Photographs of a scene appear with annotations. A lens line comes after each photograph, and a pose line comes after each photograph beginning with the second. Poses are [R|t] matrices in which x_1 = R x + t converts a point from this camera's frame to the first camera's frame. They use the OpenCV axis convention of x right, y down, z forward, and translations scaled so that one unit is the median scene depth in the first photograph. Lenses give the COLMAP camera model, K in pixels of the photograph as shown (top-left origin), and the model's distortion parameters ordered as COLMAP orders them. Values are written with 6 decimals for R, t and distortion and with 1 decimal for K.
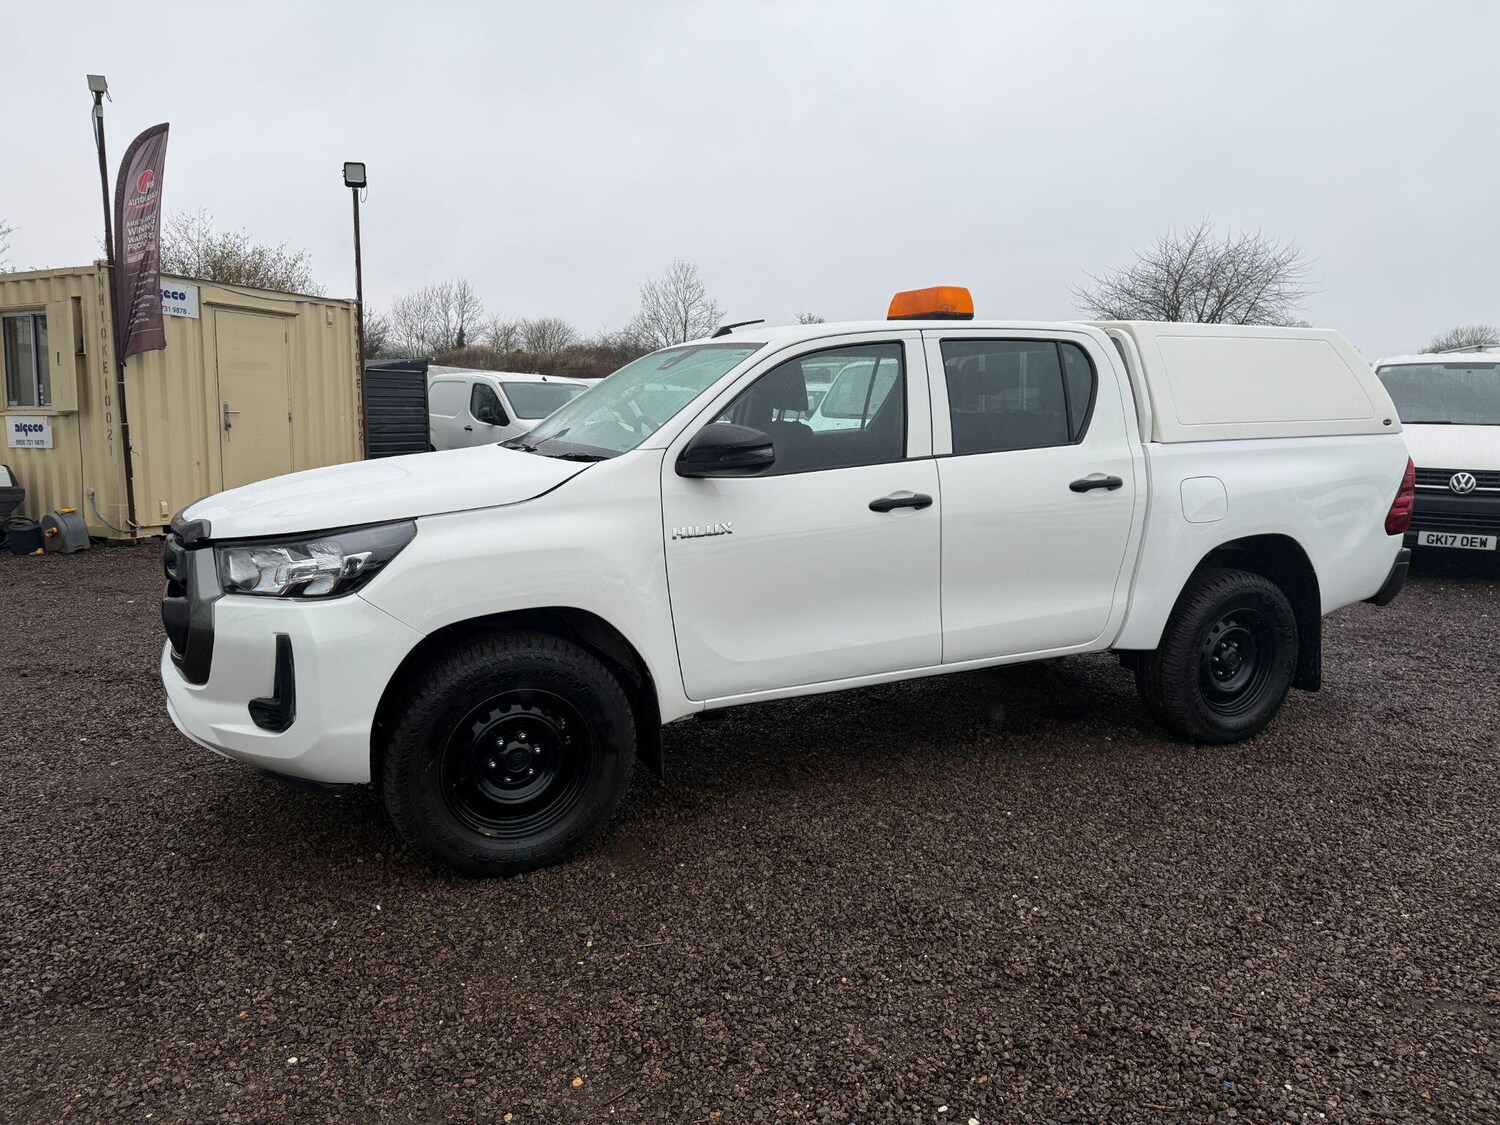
lens RADIAL K [[1067.9, 0, 741.2], [0, 1067.9, 575.0], [0, 0, 1]] dist [0.033618, -0.036592]
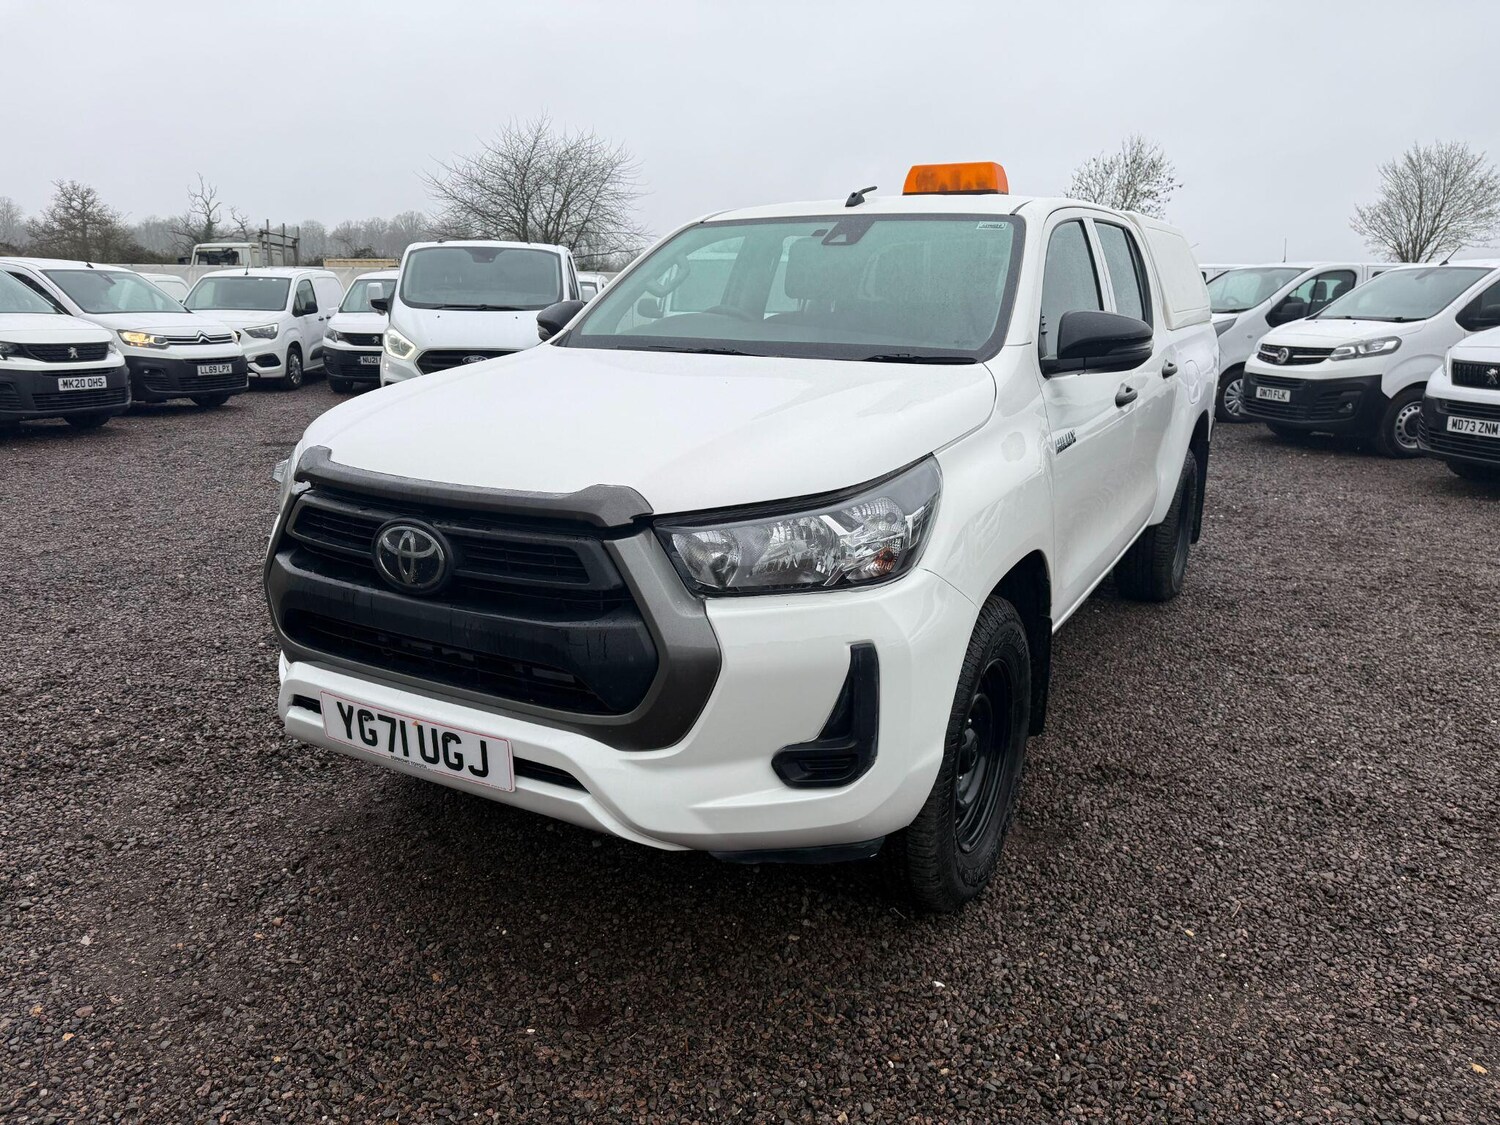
lens RADIAL K [[1067.9, 0, 749.7], [0, 1067.9, 588.0], [0, 0, 1]] dist [0.033618, -0.036592]
pose [[0.812929, -0.151692, 0.562260, -0.607259], [0.091687, 0.986777, 0.133659, -0.051351], [-0.575100, -0.057103, 0.816088, 0.363431]]
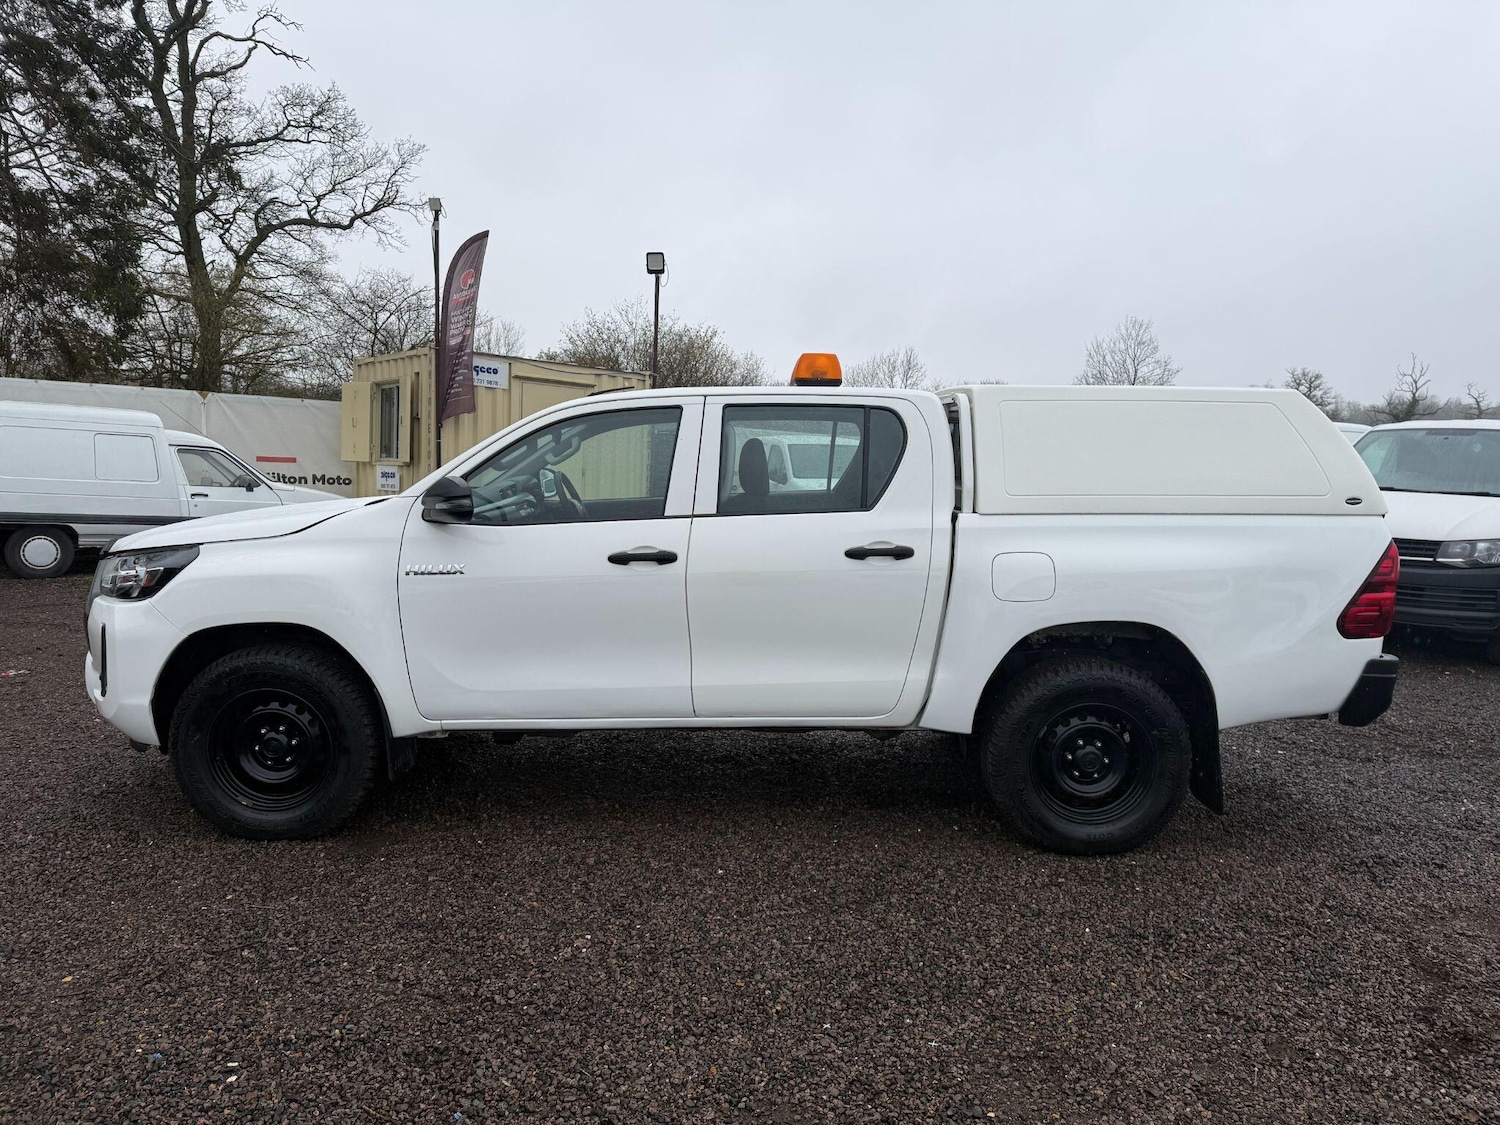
lens RADIAL K [[1067.9, 0, 745.5], [0, 1067.9, 567.6], [0, 0, 1]] dist [0.033618, -0.036592]
pose [[0.908078, 0.059776, -0.414514, 0.611732], [-0.085665, 0.995346, -0.044130, -0.017541], [0.409947, 0.075583, 0.908972, 0.070531]]
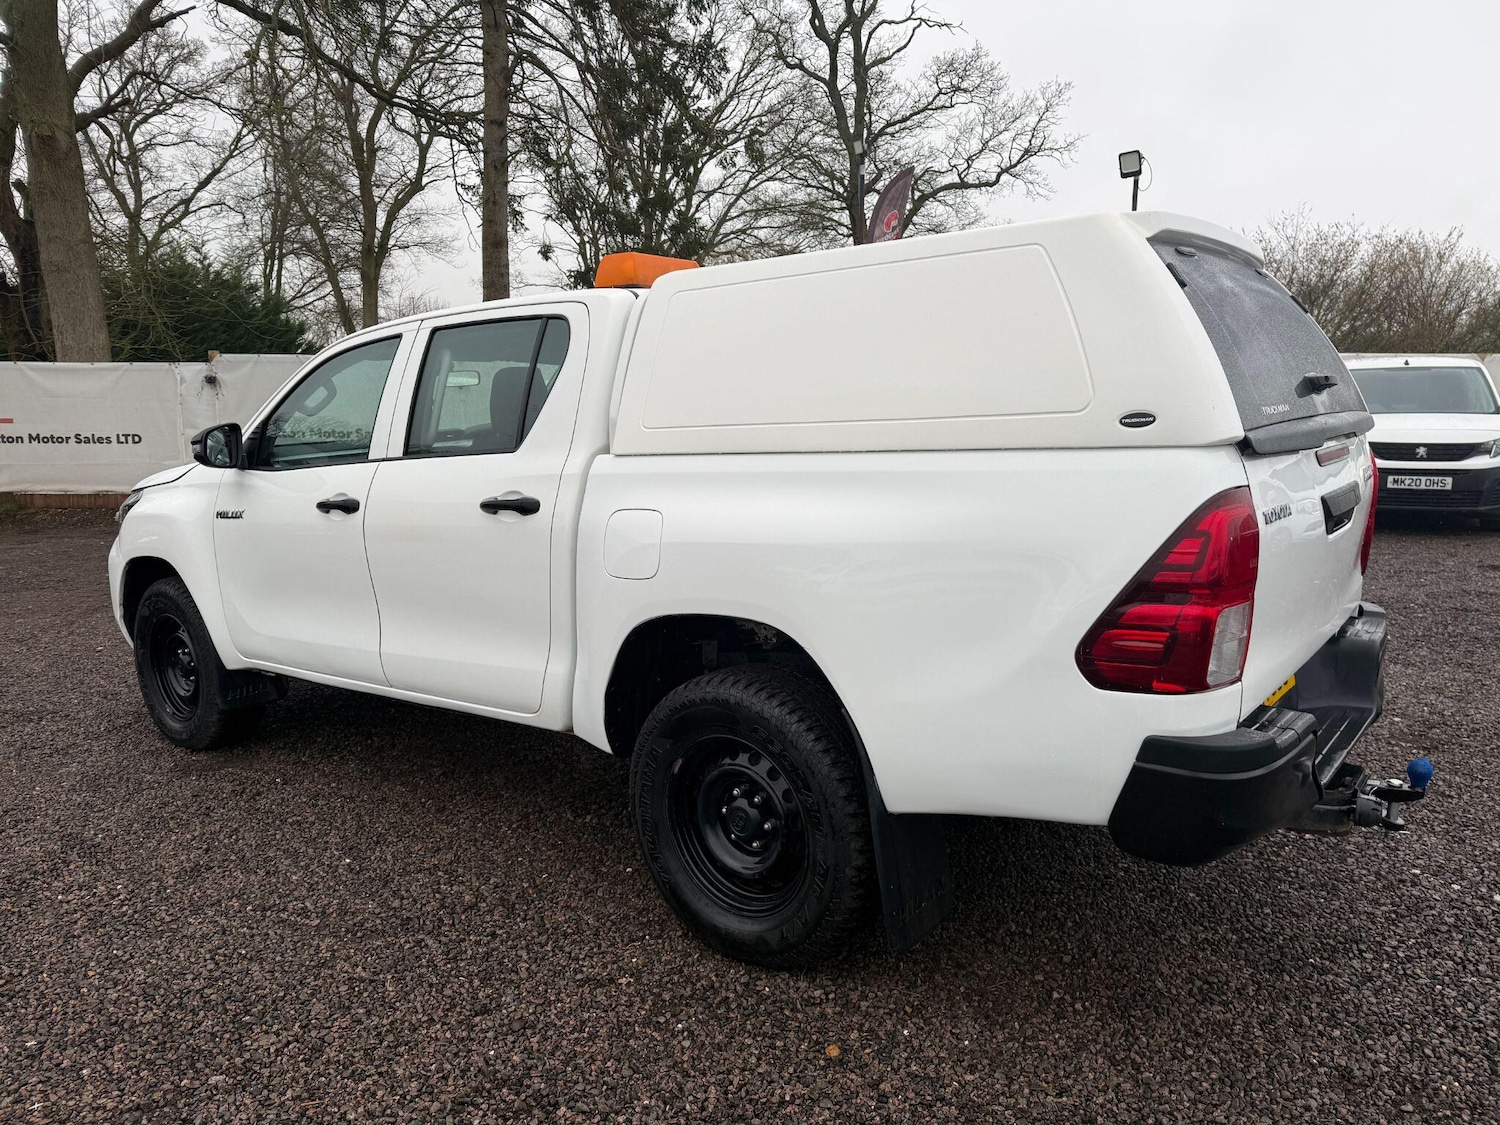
lens RADIAL K [[1067.9, 0, 745.6], [0, 1067.9, 562.2], [0, 0, 1]] dist [0.033618, -0.036592]
pose [[0.445189, 0.113476, -0.888217, 1.067258], [-0.123122, 0.990273, 0.064803, -0.112448], [0.886931, 0.080510, 0.454831, 0.795297]]
